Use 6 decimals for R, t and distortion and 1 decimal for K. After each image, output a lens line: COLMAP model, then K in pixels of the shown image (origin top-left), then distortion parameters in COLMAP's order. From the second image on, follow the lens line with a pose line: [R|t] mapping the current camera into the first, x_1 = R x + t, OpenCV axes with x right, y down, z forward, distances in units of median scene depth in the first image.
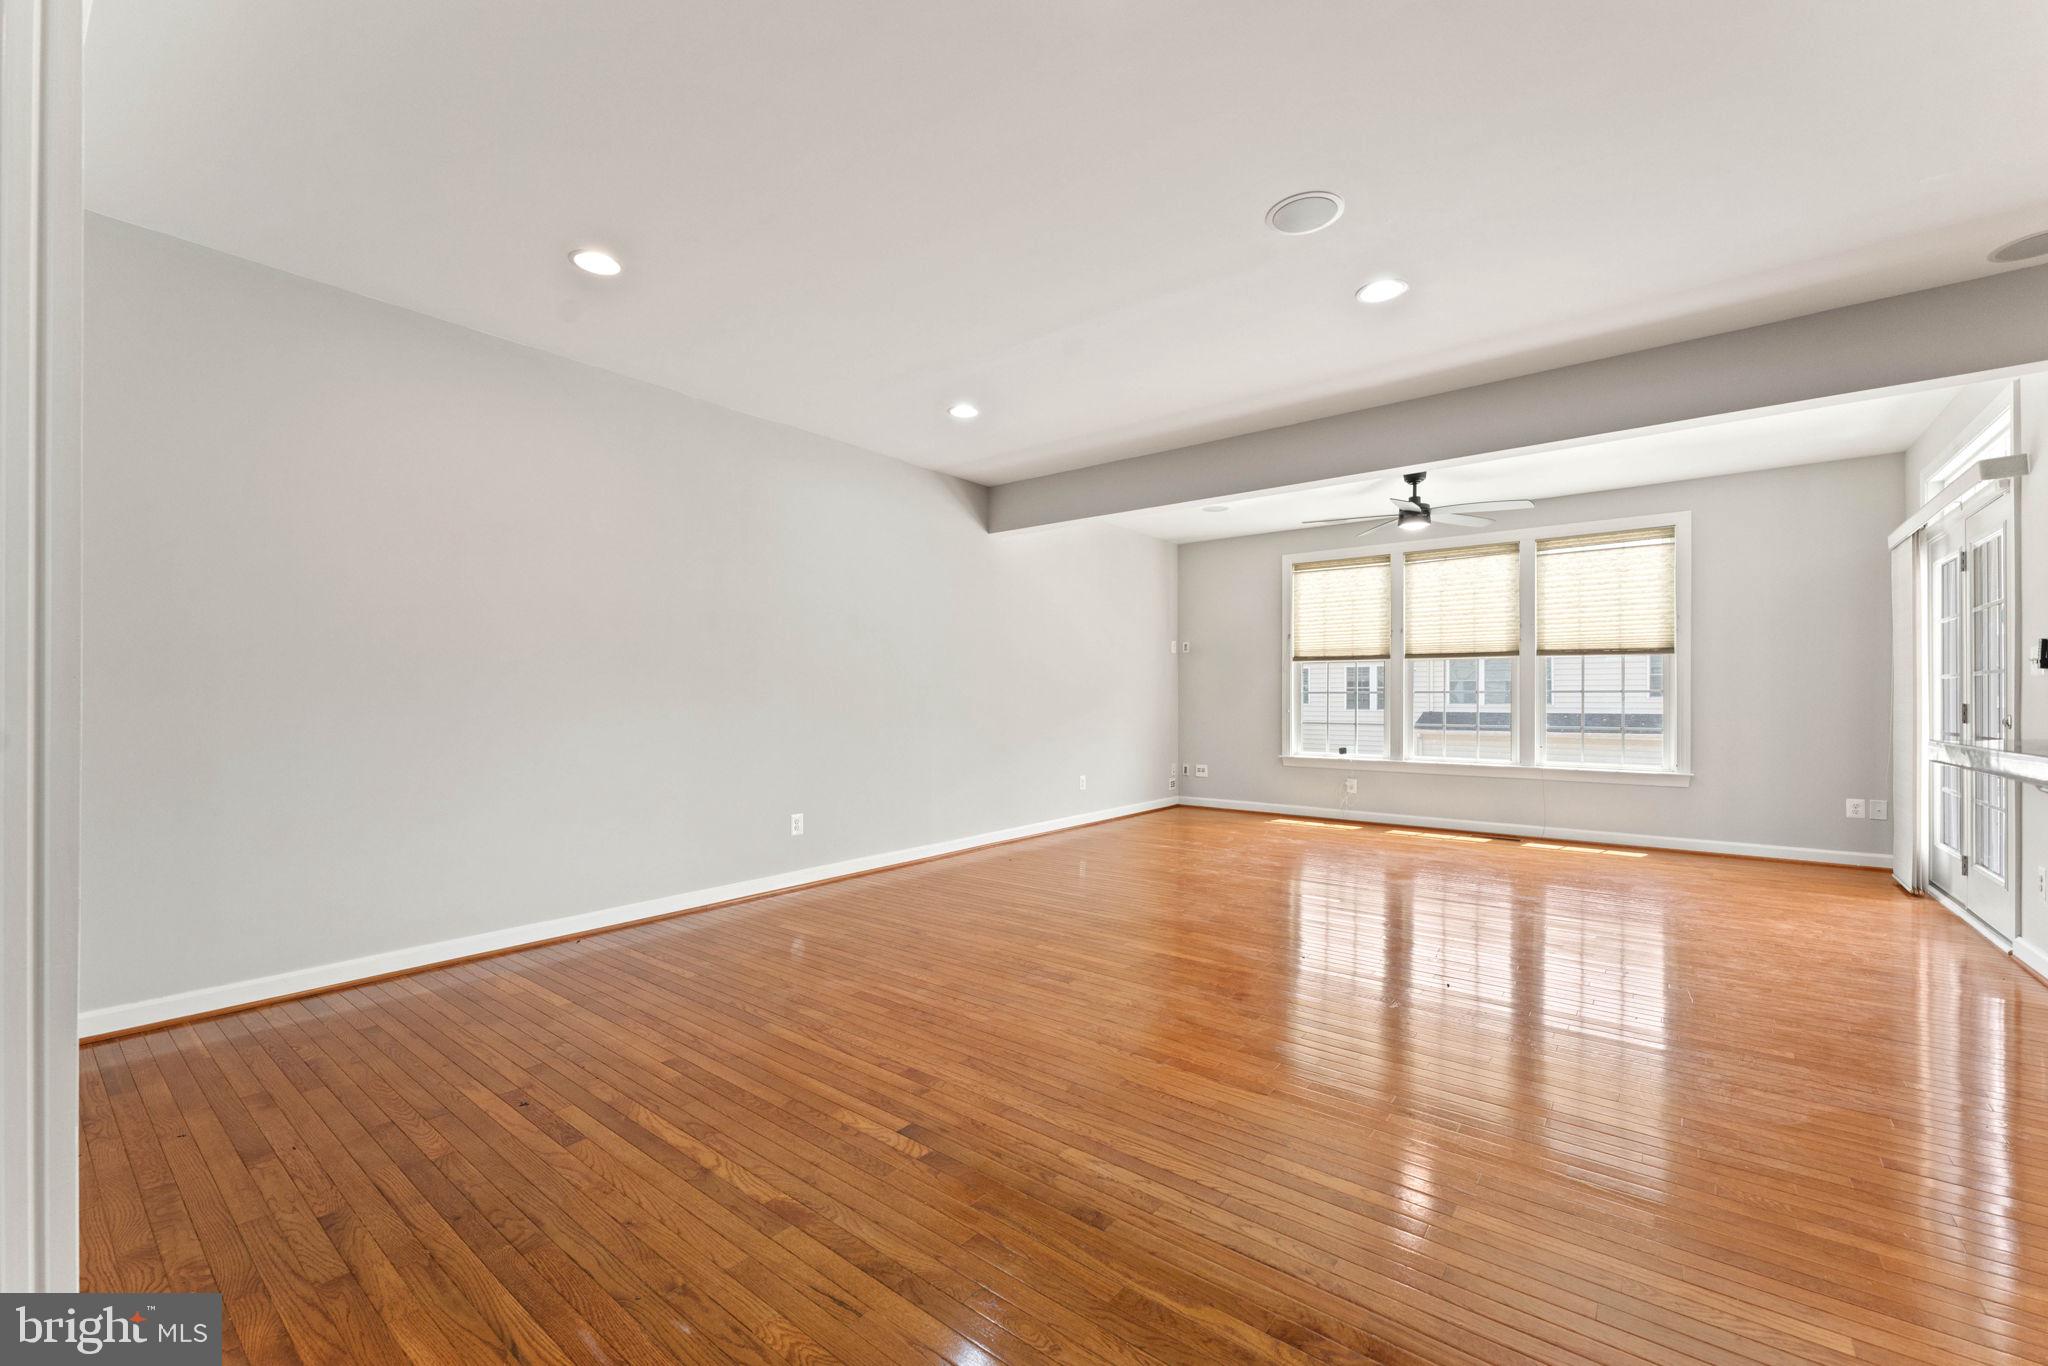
lens RADIAL K [[835.3, 0, 1012.2], [0, 835.3, 695.3], [0, 0, 1]] dist [-0.001666, -0.000121]
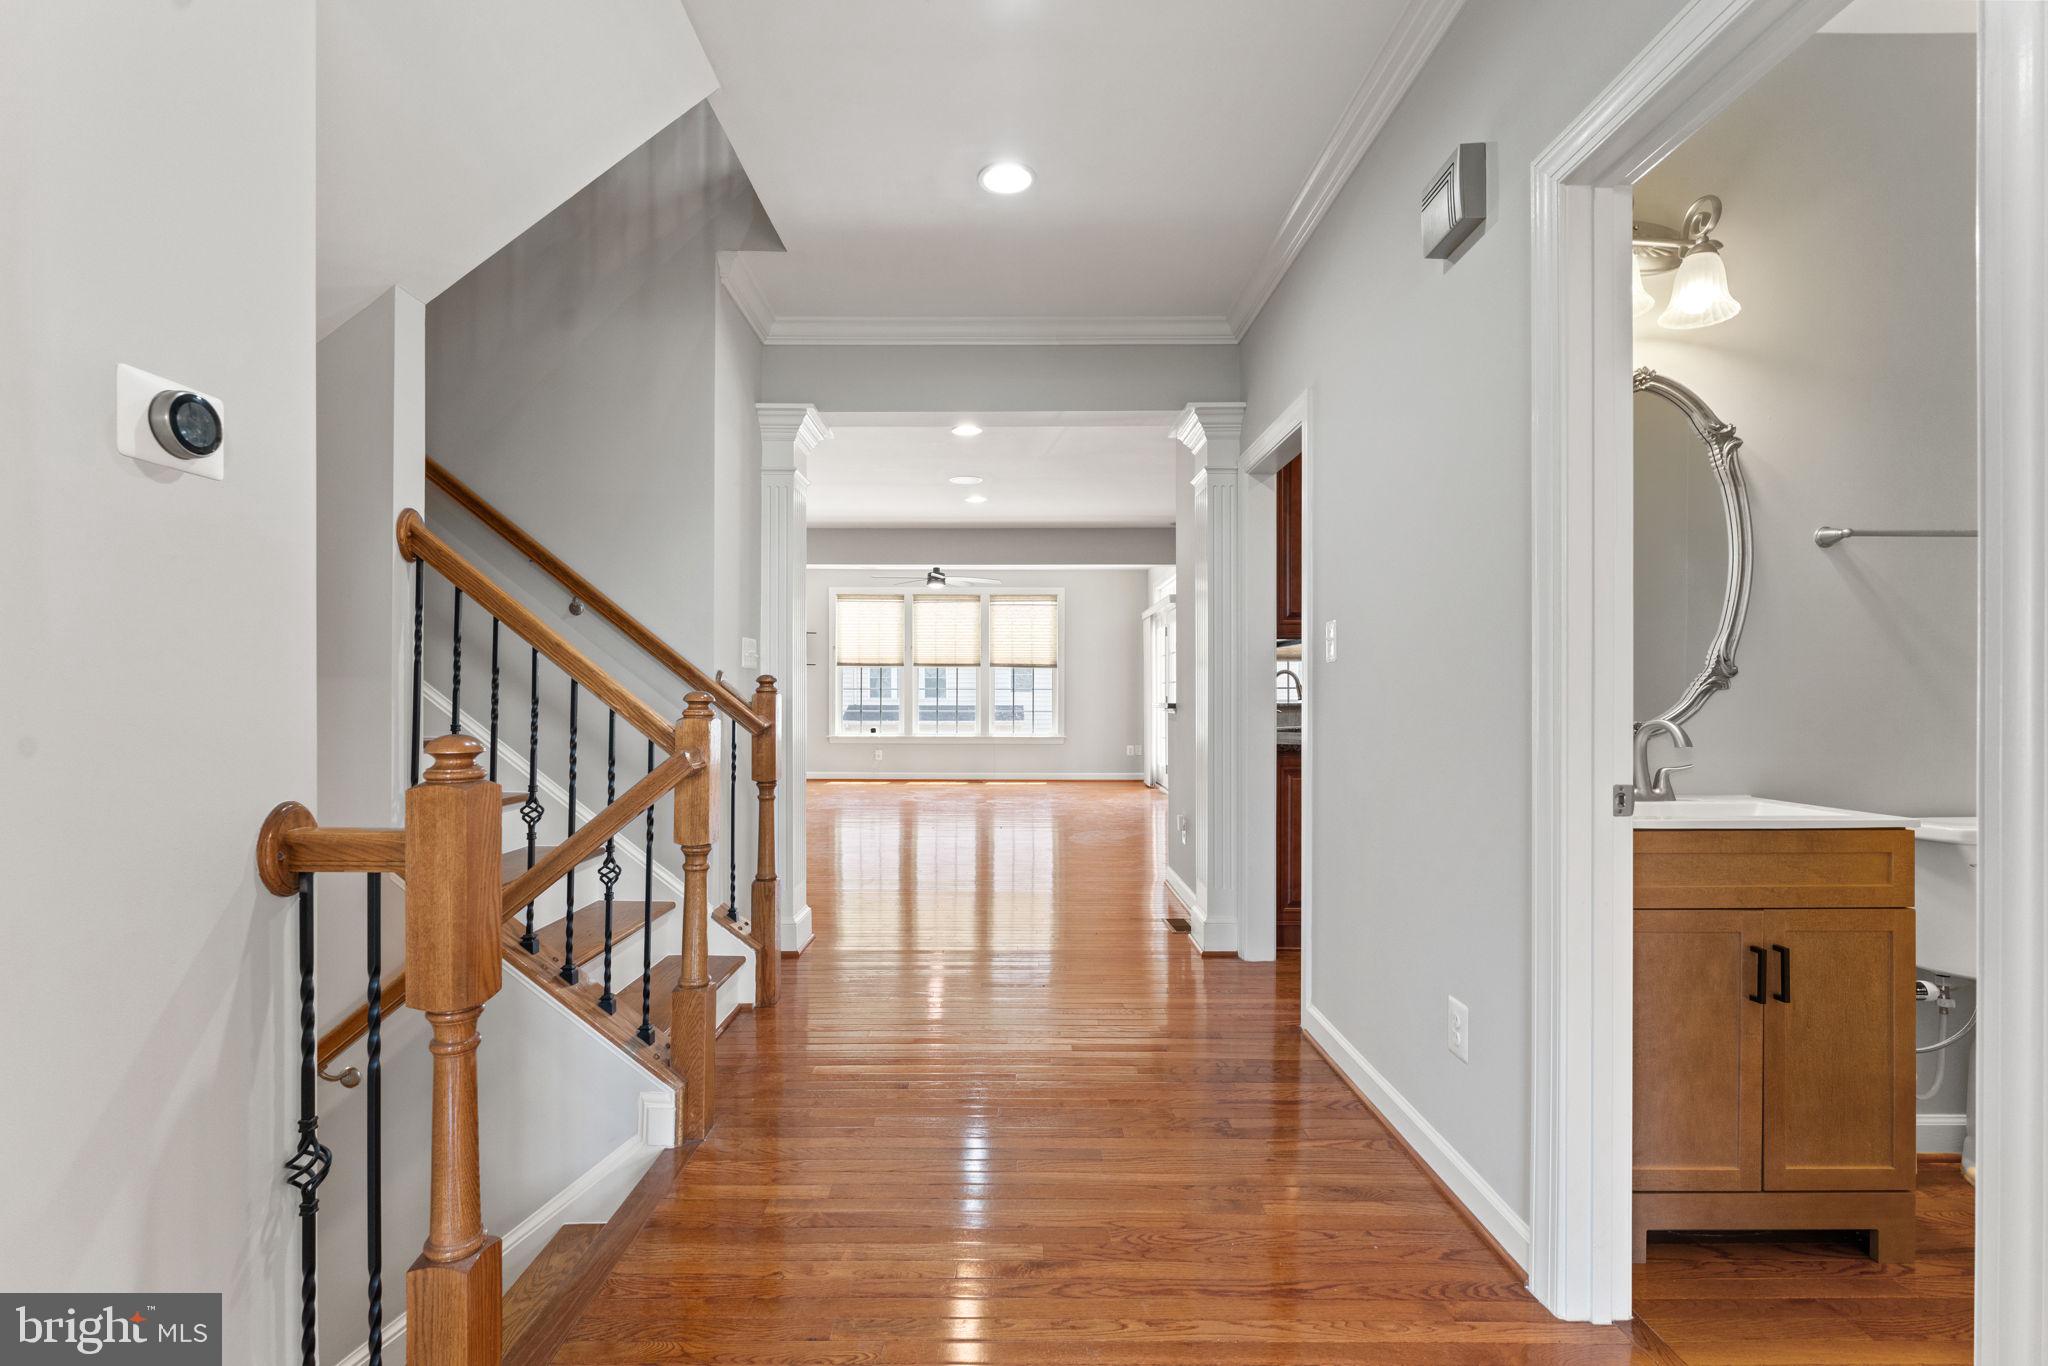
lens RADIAL K [[1006.1, 0, 1013.6], [0, 1006.1, 685.4], [0, 0, 1]] dist [0.003618, -0.000634]
pose [[0.772573, 0.005169, 0.634905, -0.565233], [-0.003255, 0.999986, -0.004181, -0.004137], [-0.634918, 0.001163, 0.772579, -0.525547]]
